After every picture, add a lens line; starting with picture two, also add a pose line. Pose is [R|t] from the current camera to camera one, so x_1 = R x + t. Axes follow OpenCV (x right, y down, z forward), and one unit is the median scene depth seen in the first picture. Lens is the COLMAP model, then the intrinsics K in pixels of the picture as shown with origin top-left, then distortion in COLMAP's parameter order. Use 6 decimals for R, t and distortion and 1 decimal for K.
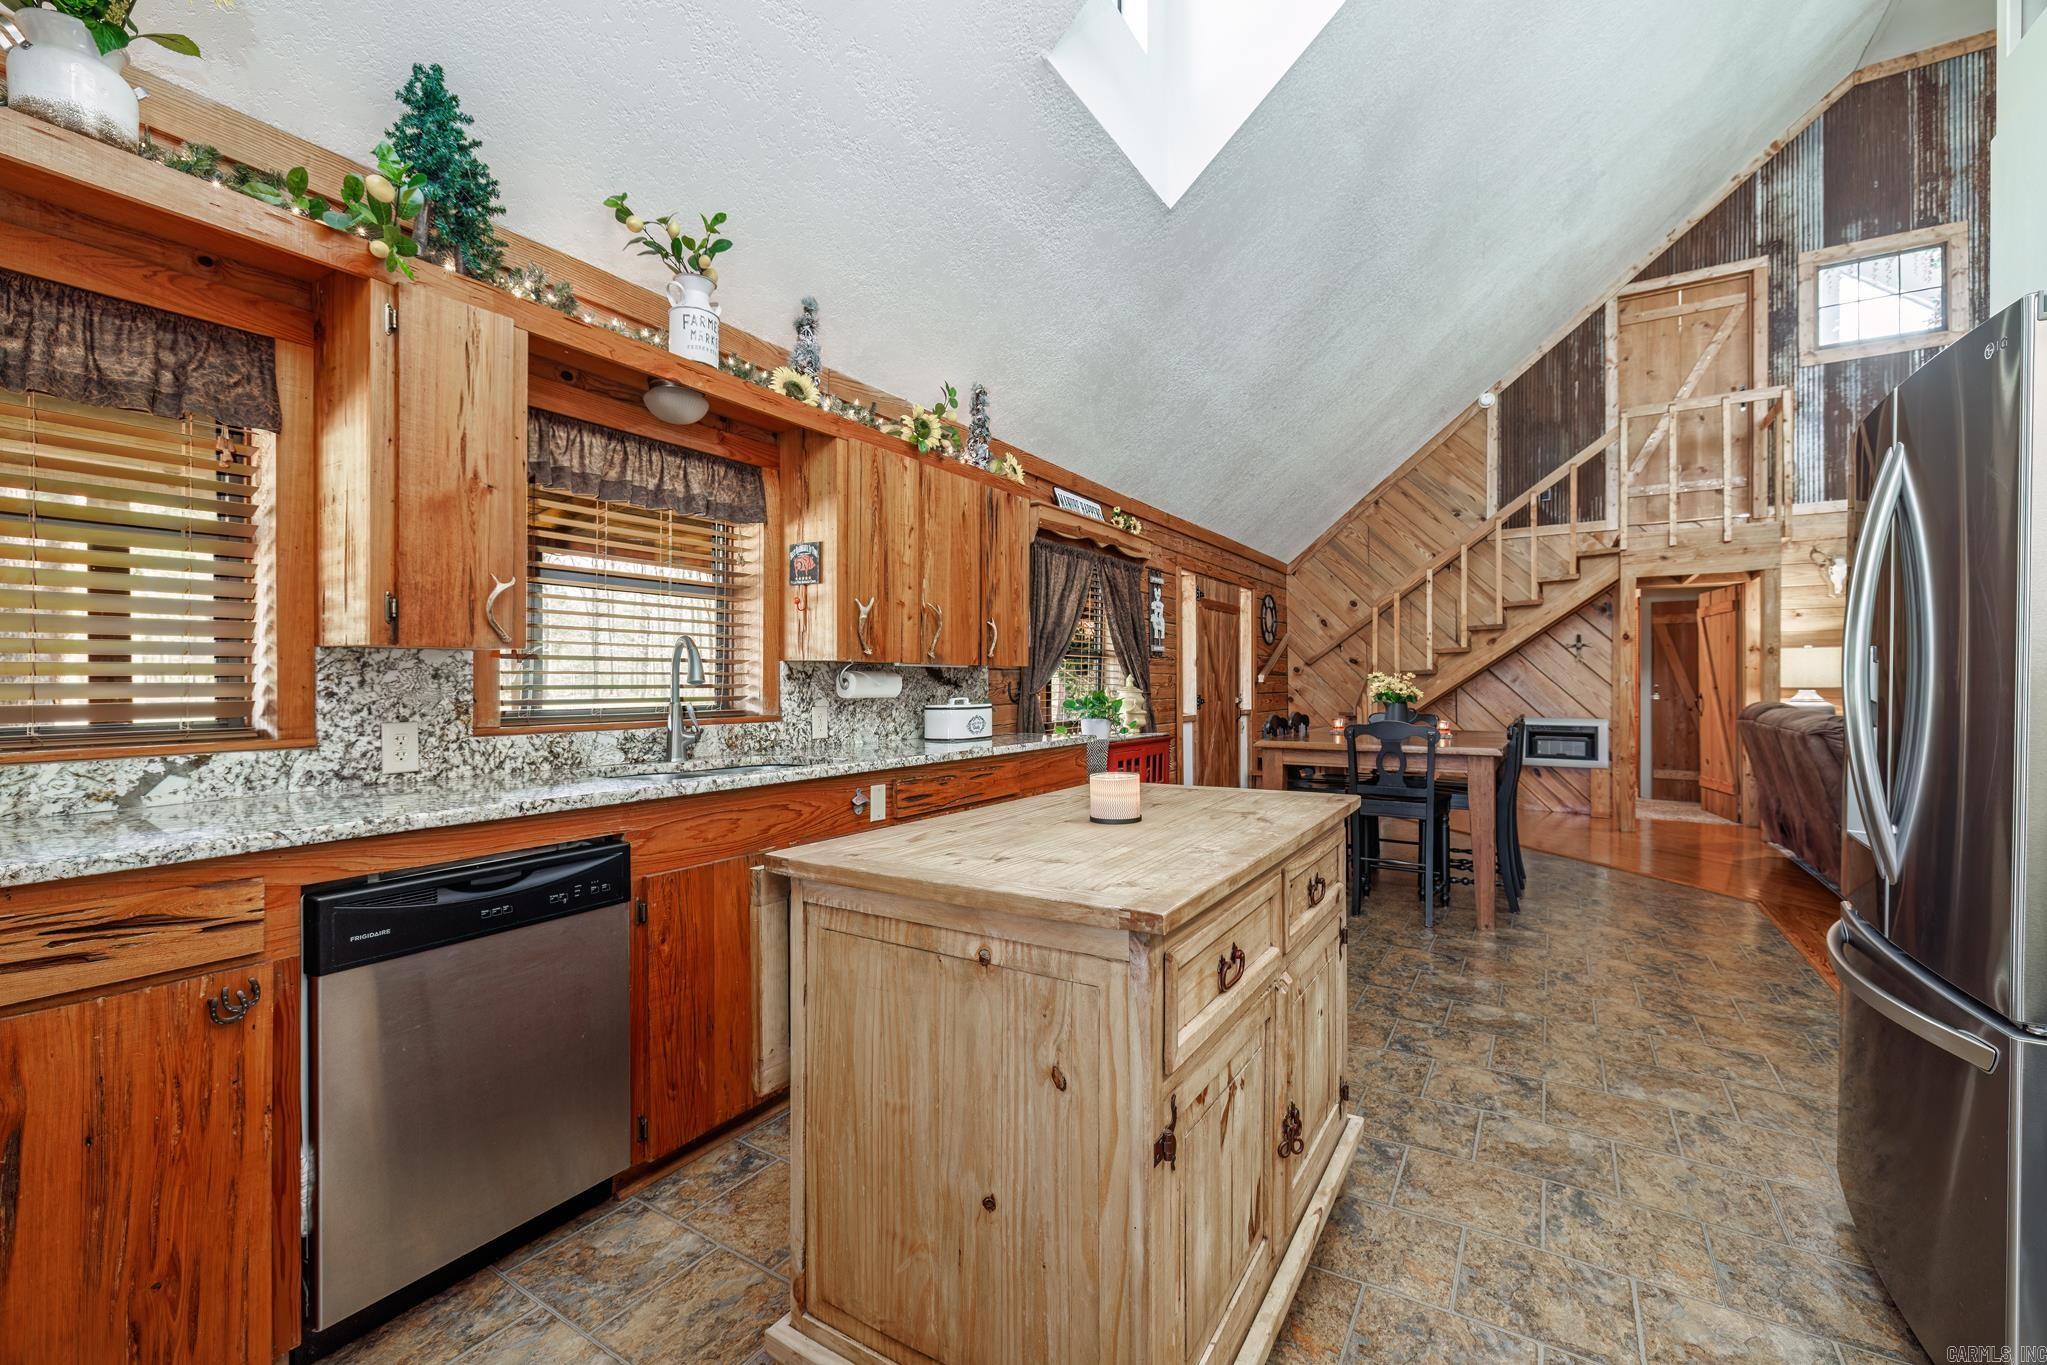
lens RADIAL K [[876.1, 0, 997.1], [0, 876.1, 680.0], [0, 0, 1]] dist [-0.000945, 0.000416]
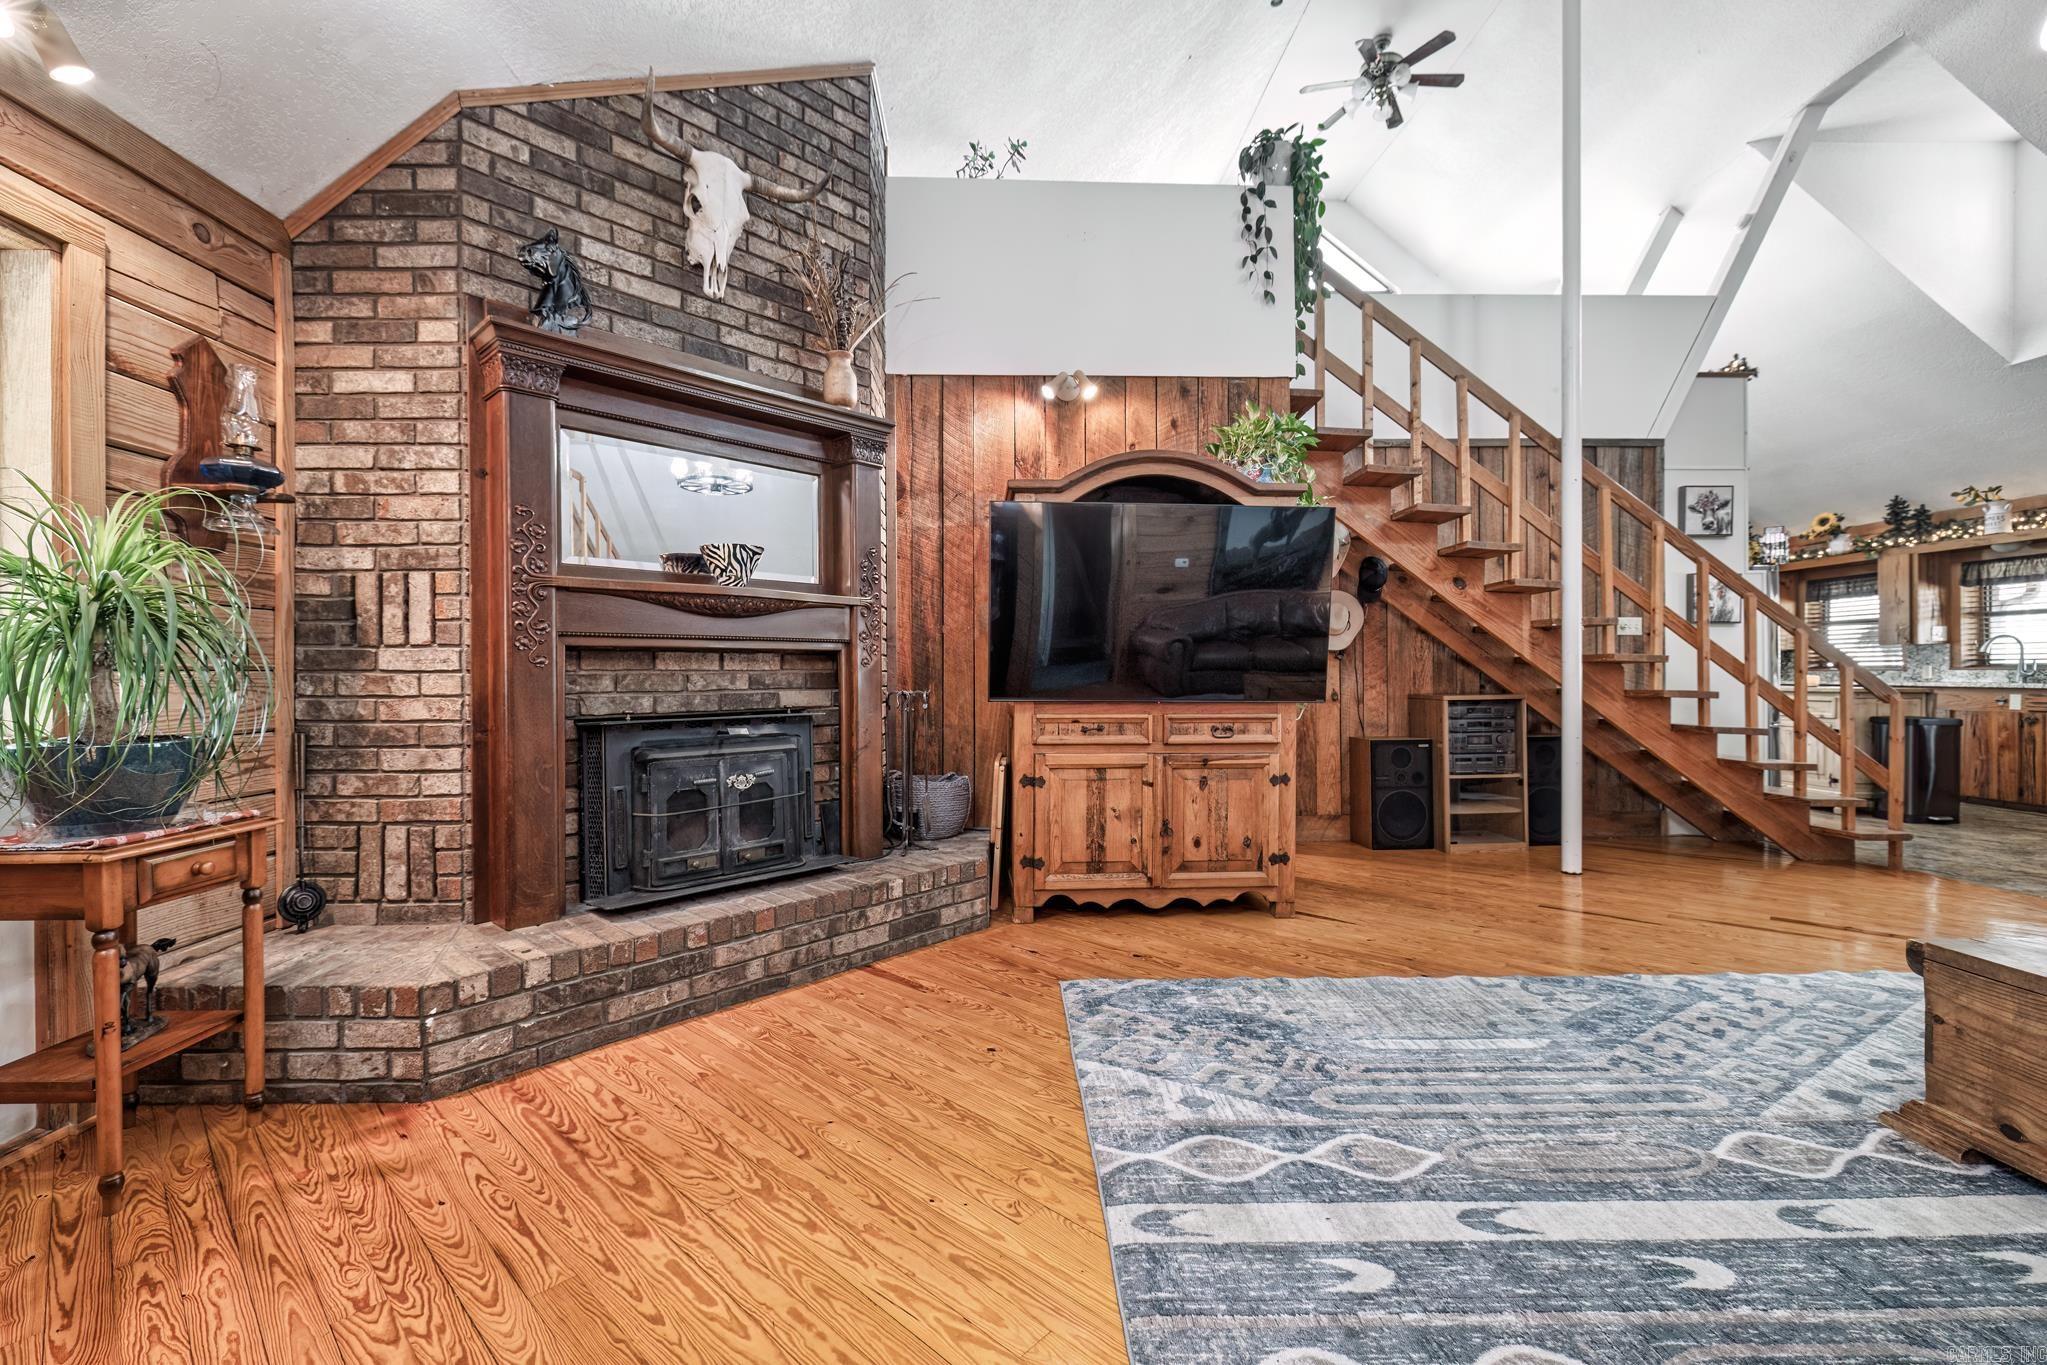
lens RADIAL K [[862.4, 0, 1014.6], [0, 862.4, 677.3], [0, 0, 1]] dist [-0.000843, 0.000110]
pose [[-0.831303, 0.006697, -0.555779, 1.328826], [0.003471, 0.999970, 0.006857, 0.018594], [0.555808, 0.003771, -0.831302, 0.564415]]
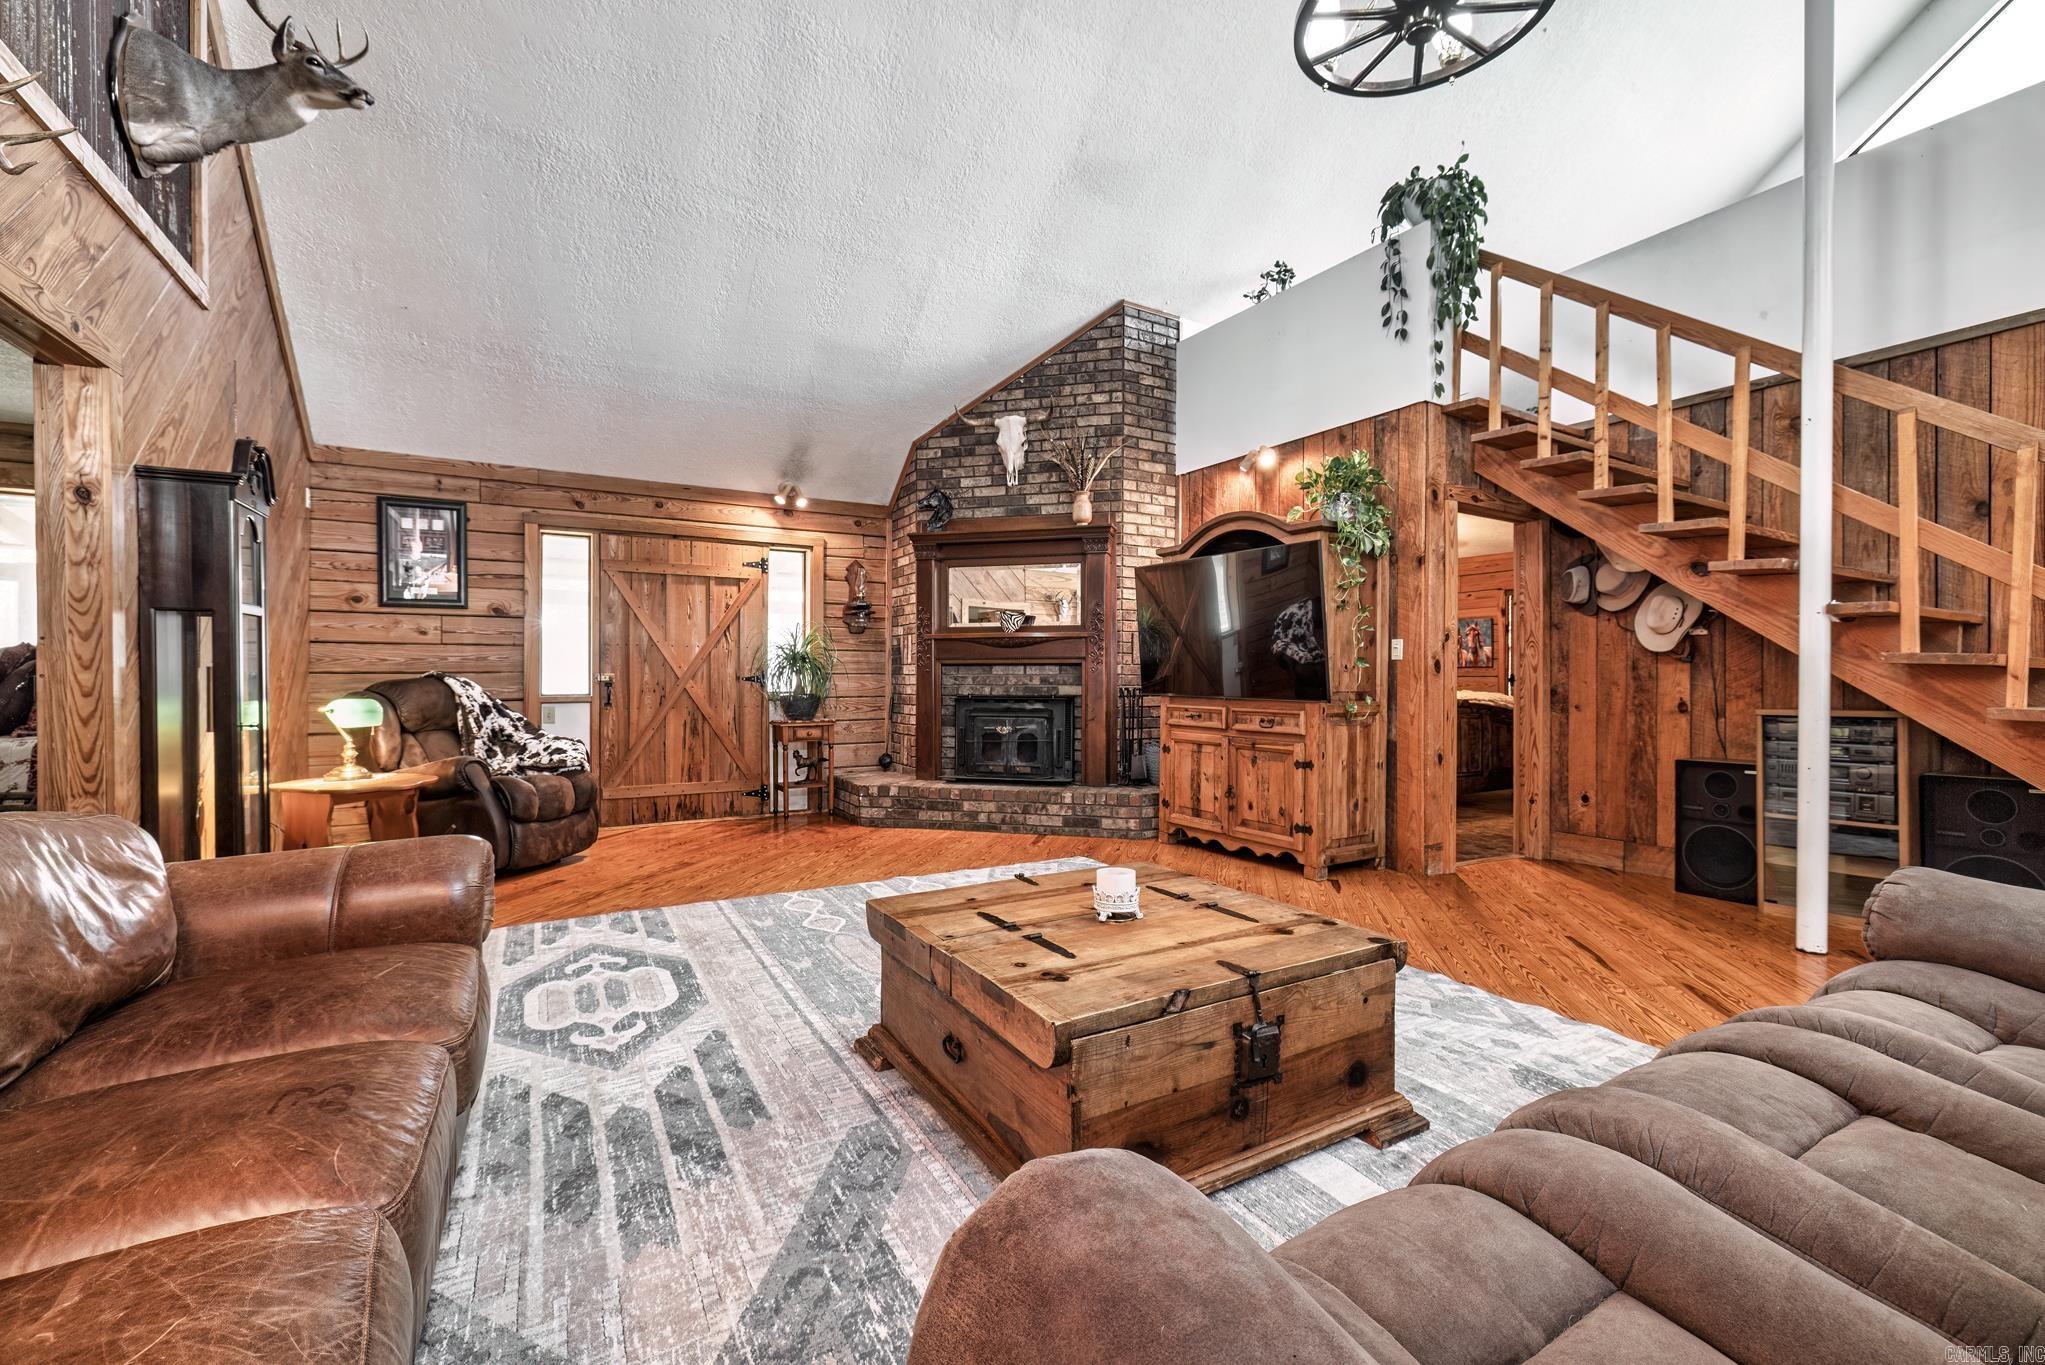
lens RADIAL K [[861.6, 0, 1013.6], [0, 861.6, 677.3], [0, 0, 1]] dist [-0.000843, 0.000110]
pose [[-0.881517, -0.000831, 0.472151, 0.795100], [0.000414, 0.999997, 0.002533, 0.018348], [-0.472152, 0.002429, -0.881514, 0.882387]]
